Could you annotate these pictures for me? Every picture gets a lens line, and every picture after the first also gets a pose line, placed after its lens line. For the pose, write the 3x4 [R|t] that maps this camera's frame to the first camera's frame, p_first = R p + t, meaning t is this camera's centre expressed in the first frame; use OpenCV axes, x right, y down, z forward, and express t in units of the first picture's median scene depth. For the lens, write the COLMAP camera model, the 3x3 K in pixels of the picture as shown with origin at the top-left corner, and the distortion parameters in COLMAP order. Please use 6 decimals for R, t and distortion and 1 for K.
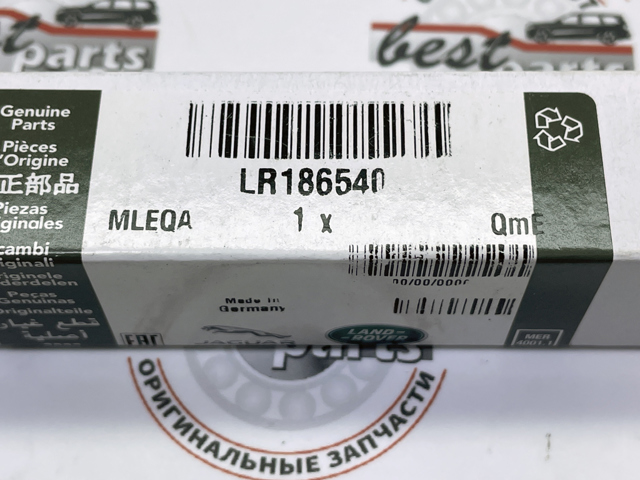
lens RADIAL K [[1019.4, 0, 320.0], [0, 1019.4, 240.0], [0, 0, 1]] dist [-0.019606, -0.025694]
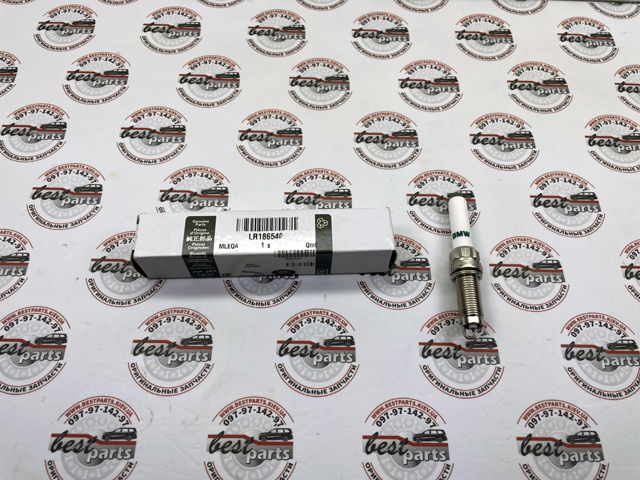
lens RADIAL K [[474.9, 0, 320.0], [0, 474.9, 240.0], [0, 0, 1]] dist [0.004419, 0.000164]
pose [[0.998902, -0.023975, 0.040241, 0.139729], [0.024615, 0.999577, -0.015489, -0.004366], [-0.039852, 0.016462, 0.999070, -1.022678]]
